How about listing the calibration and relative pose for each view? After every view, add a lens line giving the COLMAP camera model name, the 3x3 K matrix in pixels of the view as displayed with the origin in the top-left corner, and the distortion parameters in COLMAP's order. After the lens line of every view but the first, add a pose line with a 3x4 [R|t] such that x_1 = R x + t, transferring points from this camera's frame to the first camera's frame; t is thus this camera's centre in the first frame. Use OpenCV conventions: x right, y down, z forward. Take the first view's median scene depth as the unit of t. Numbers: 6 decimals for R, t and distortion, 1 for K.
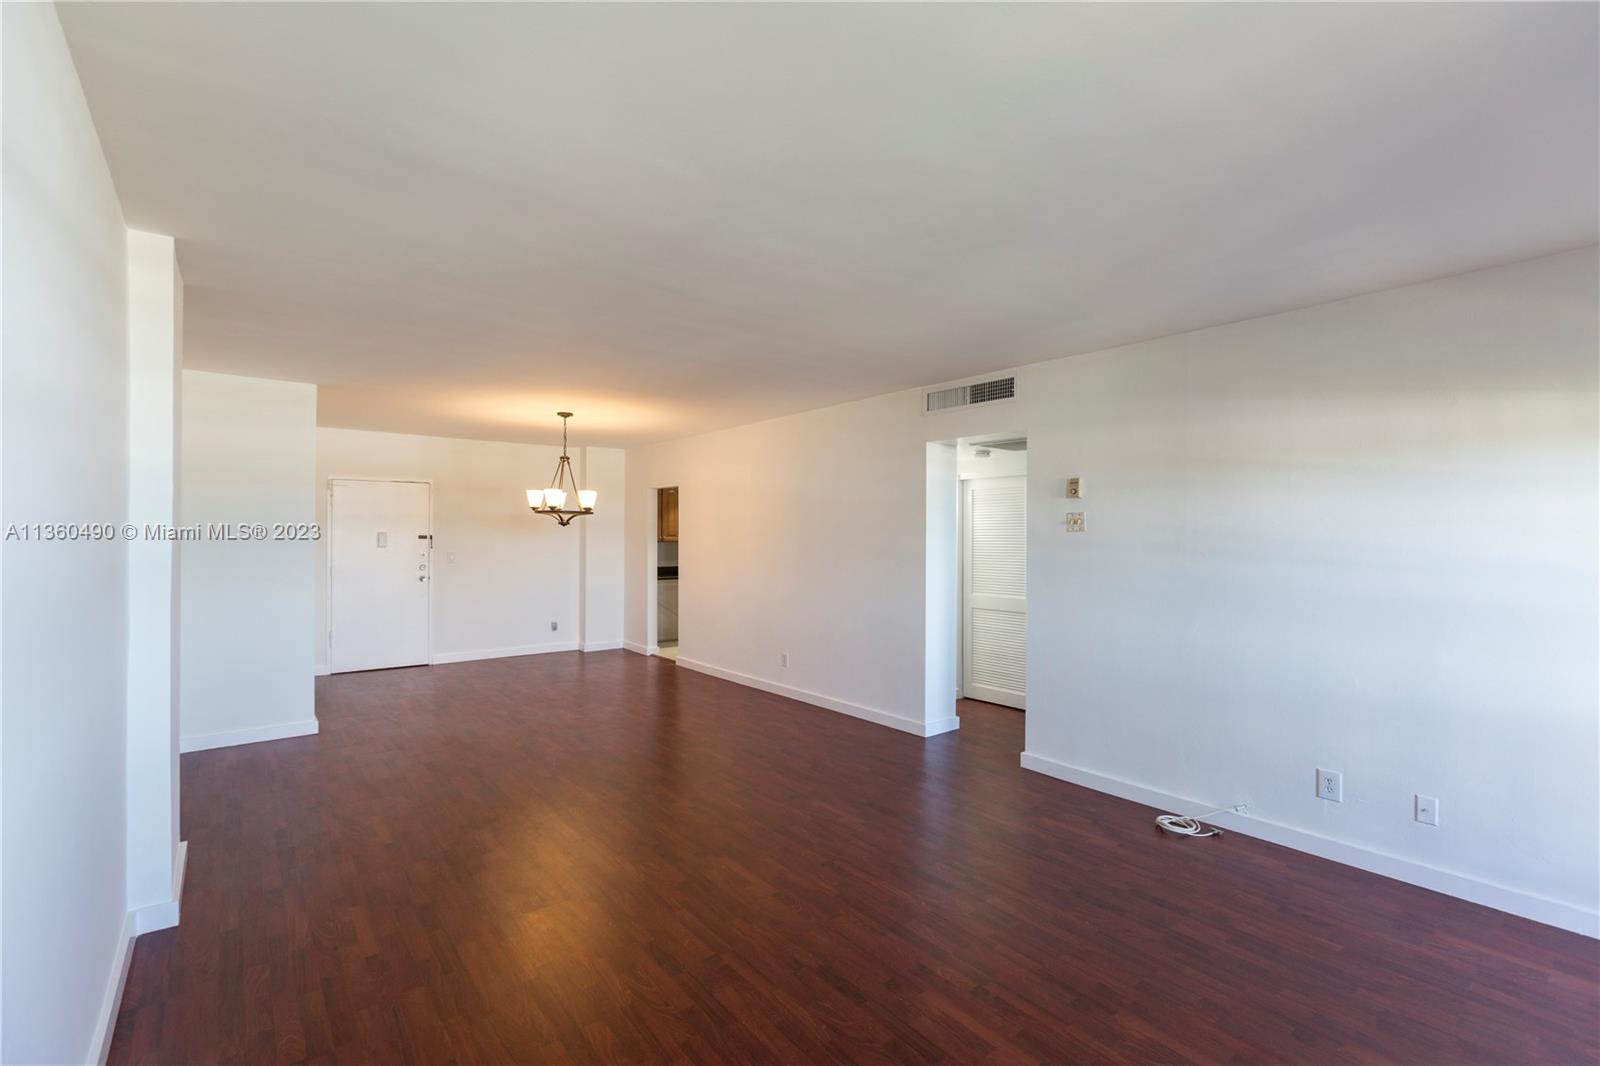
lens RADIAL K [[711.8, 0, 798.8], [0, 711.8, 516.9], [0, 0, 1]] dist [0.002173, -0.000094]
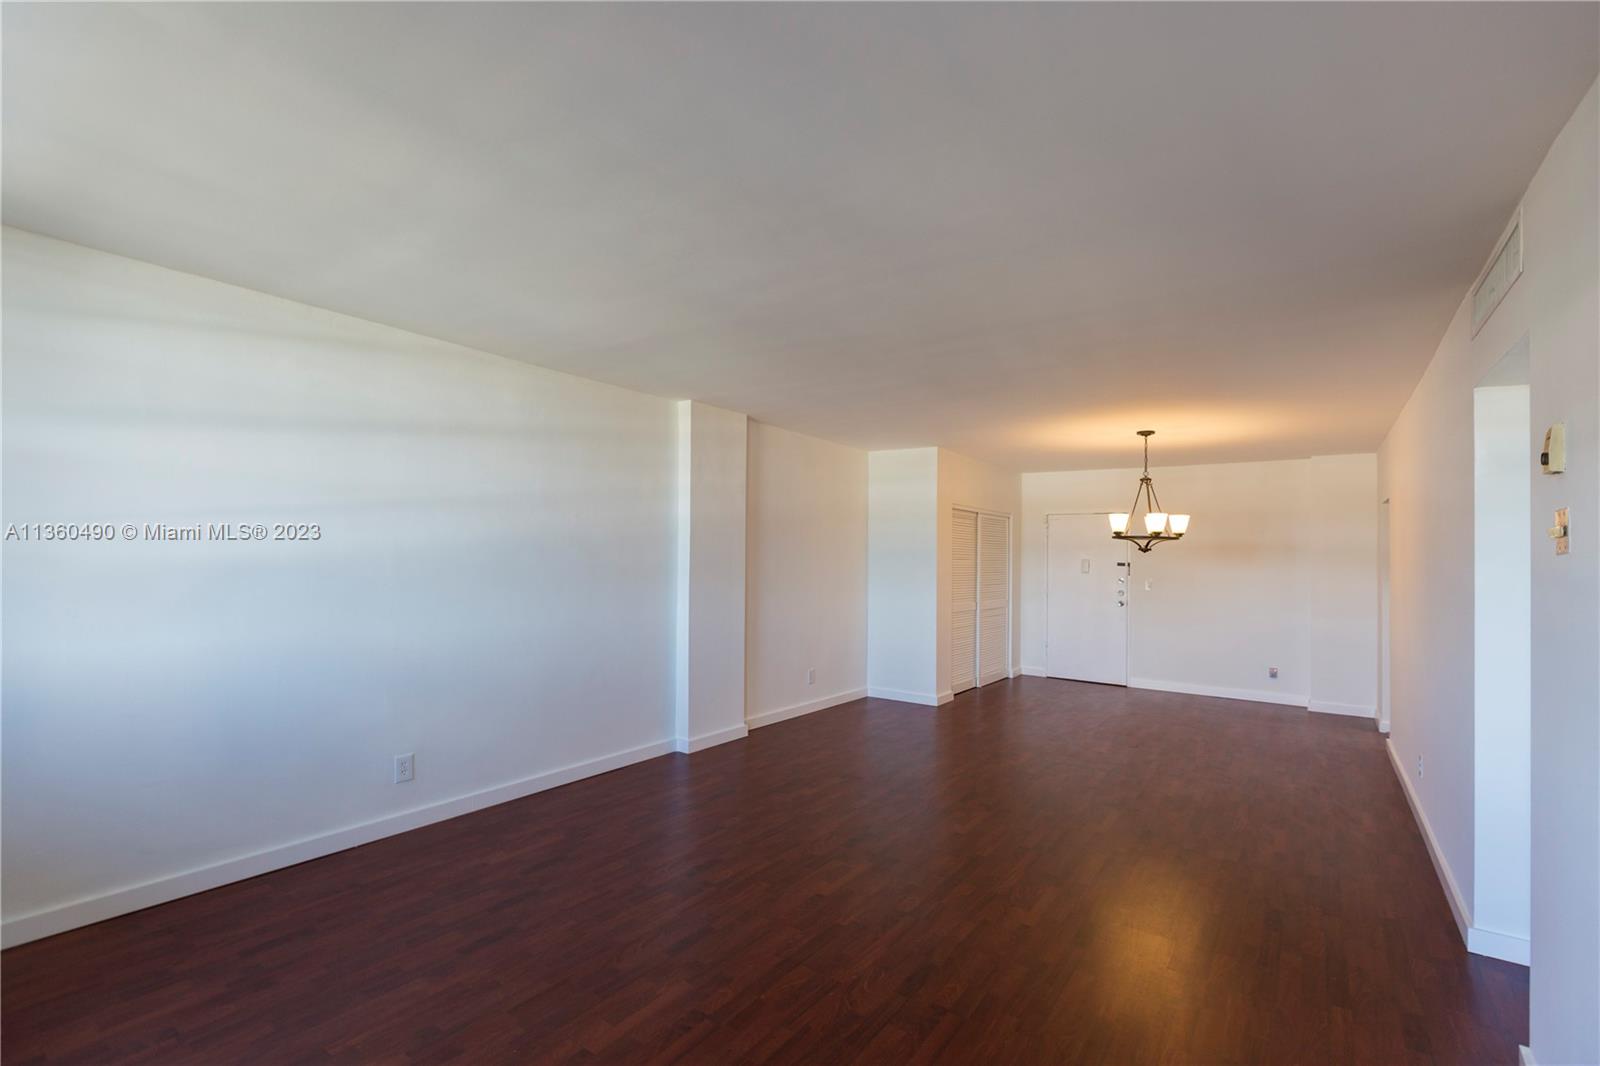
lens RADIAL K [[711.8, 0, 798.8], [0, 711.8, 516.9], [0, 0, 1]] dist [0.002173, -0.000094]
pose [[0.280827, -0.047924, -0.958561, 0.439061], [0.000893, 0.998765, -0.049672, 0.012427], [0.959758, 0.013093, 0.280523, 0.298733]]
